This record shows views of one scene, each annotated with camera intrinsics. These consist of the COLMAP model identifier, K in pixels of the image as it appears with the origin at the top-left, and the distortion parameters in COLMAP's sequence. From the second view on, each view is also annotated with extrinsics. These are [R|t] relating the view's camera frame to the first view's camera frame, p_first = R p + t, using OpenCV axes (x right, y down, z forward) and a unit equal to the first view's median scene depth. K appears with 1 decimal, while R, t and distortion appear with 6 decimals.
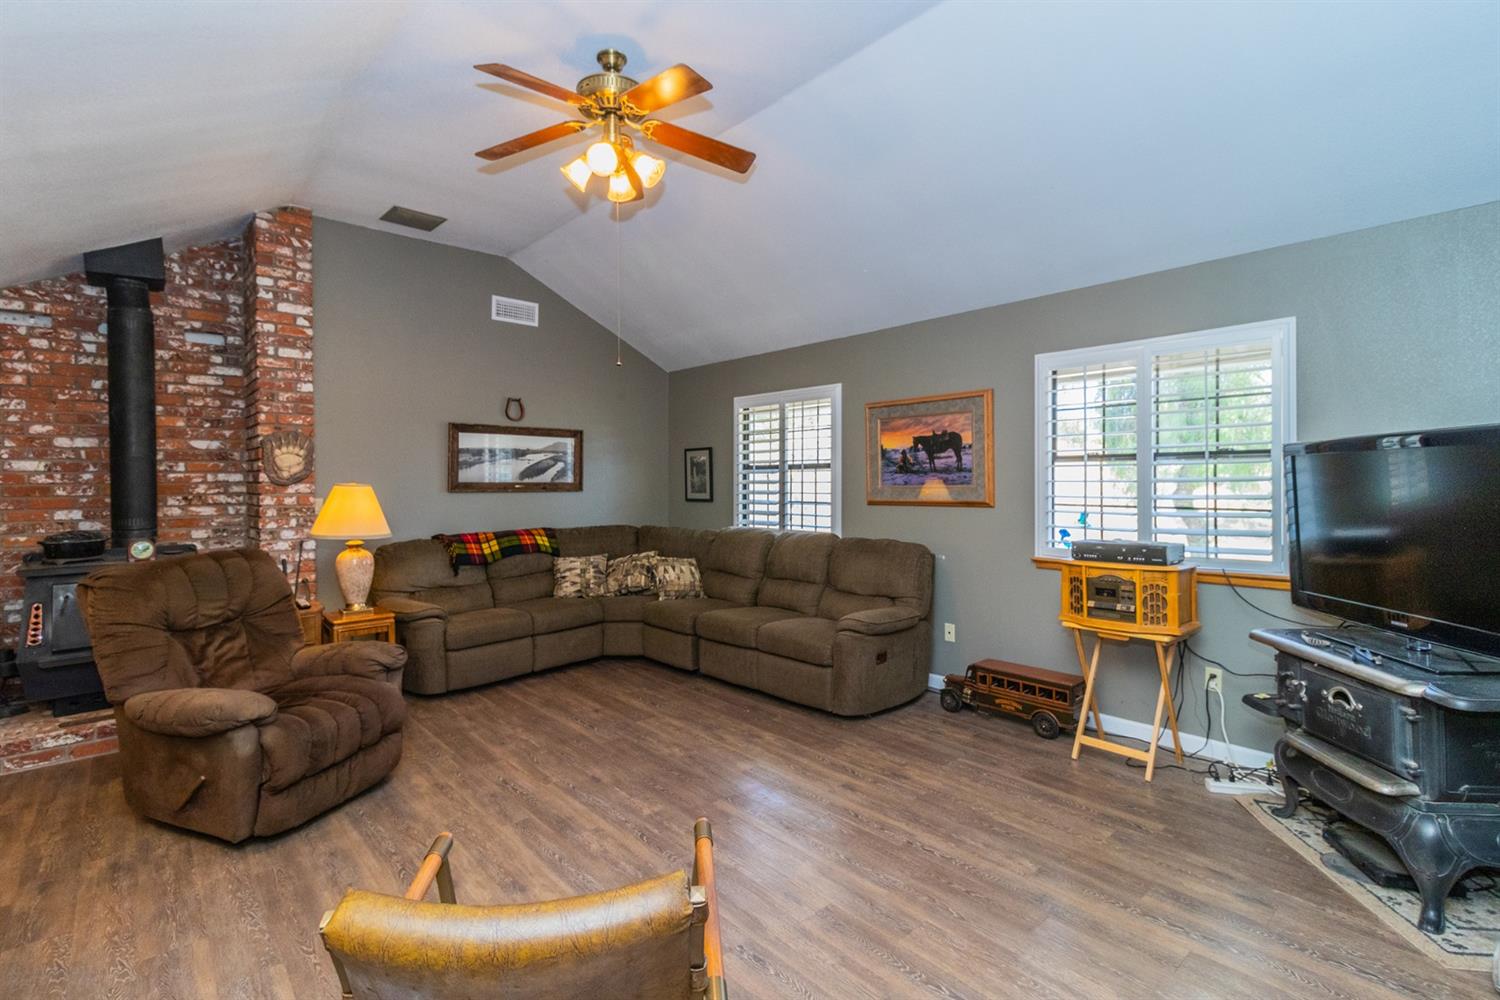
lens RADIAL K [[685.4, 0, 744.9], [0, 685.4, 482.4], [0, 0, 1]] dist [0.001189, -0.000431]
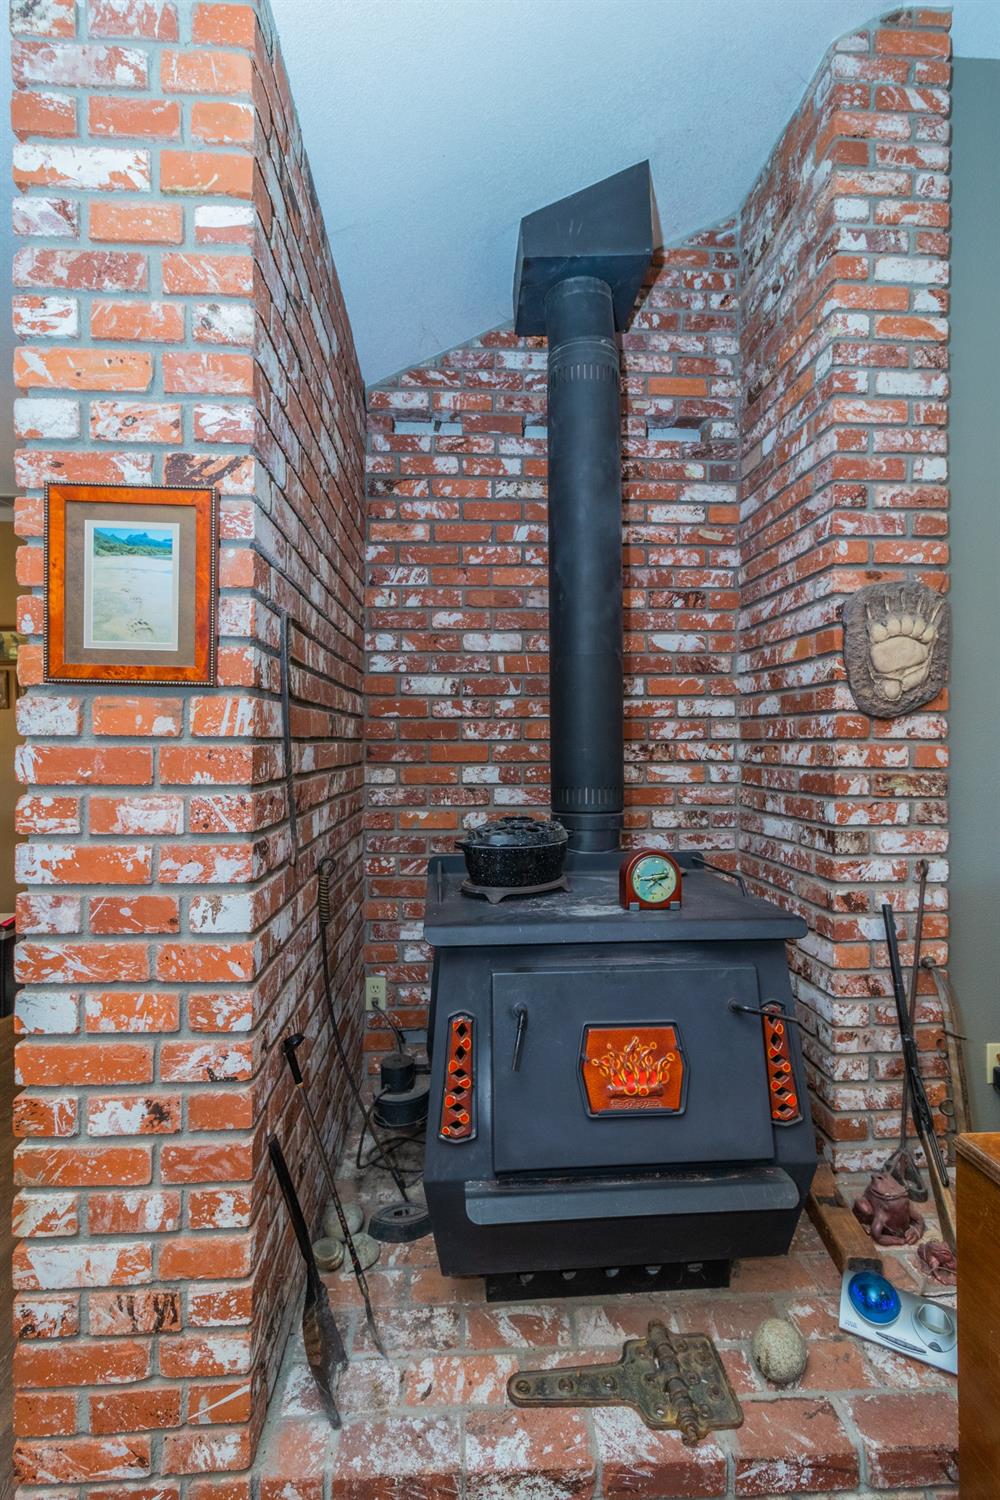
lens RADIAL K [[685.4, 0, 499.0], [0, 685.4, 746.2], [0, 0, 1]] dist [0.001189, -0.000431]
pose [[0.778161, 0.009738, -0.627990, -0.578177], [-0.007888, 0.999952, 0.005732, 0.019592], [0.628016, 0.000493, 0.778200, 0.533432]]
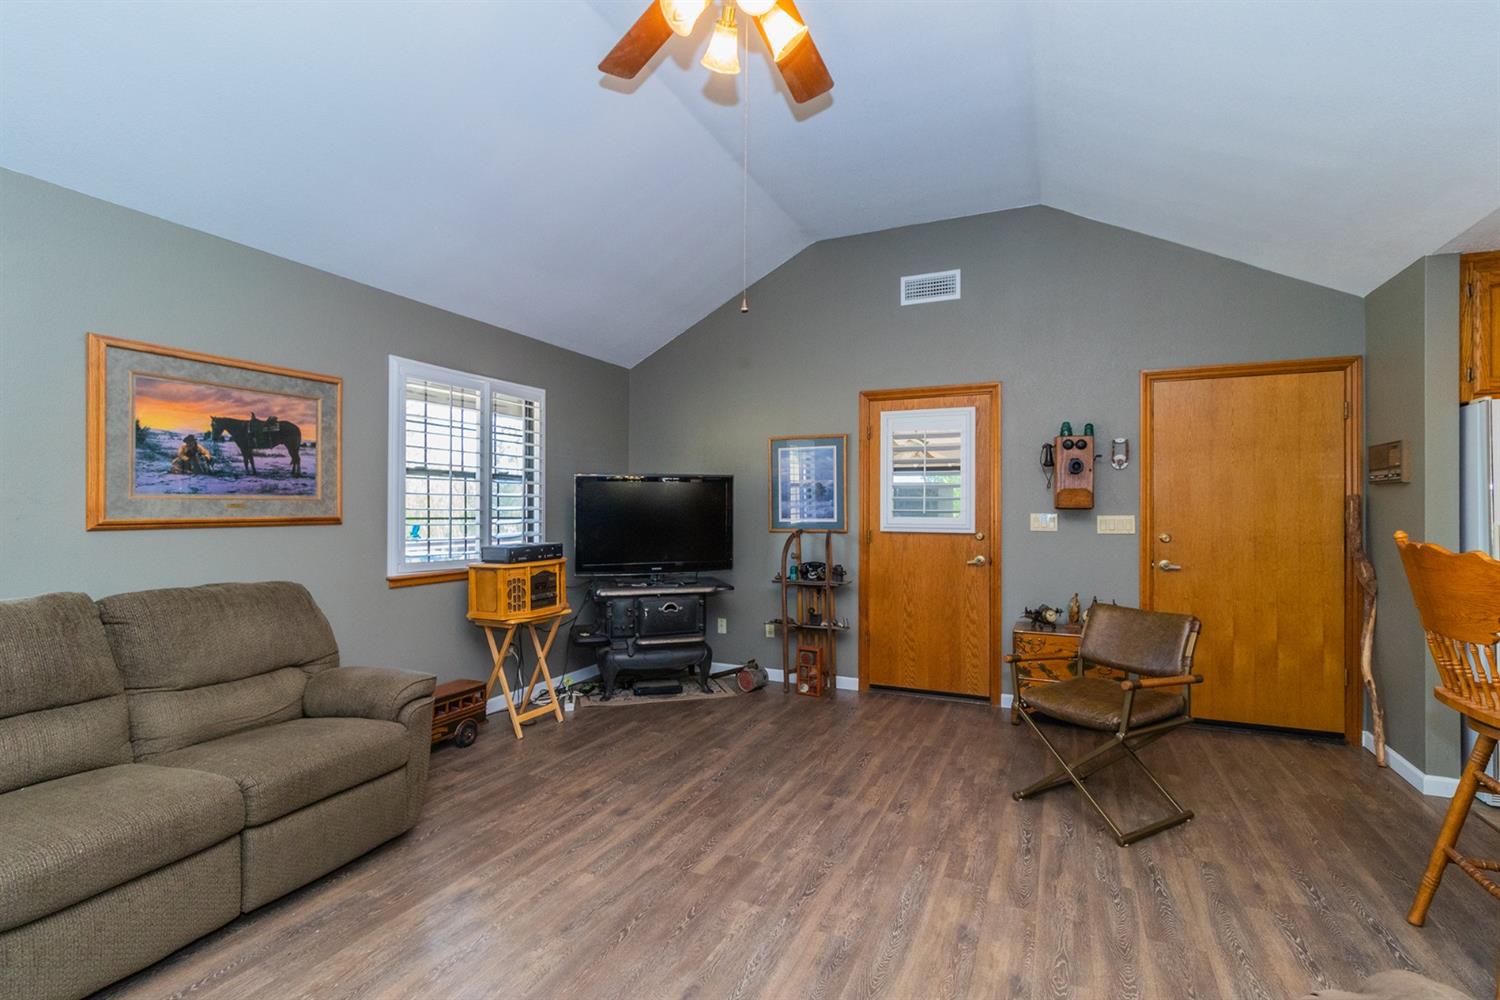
lens RADIAL K [[685.4, 0, 750.0], [0, 685.4, 503.7], [0, 0, 1]] dist [0.001189, -0.000431]
pose [[-0.397360, 0.008582, 0.917623, -1.170961], [-0.000928, 0.999952, -0.009754, 0.040455], [-0.917663, -0.004727, -0.397333, 1.799283]]
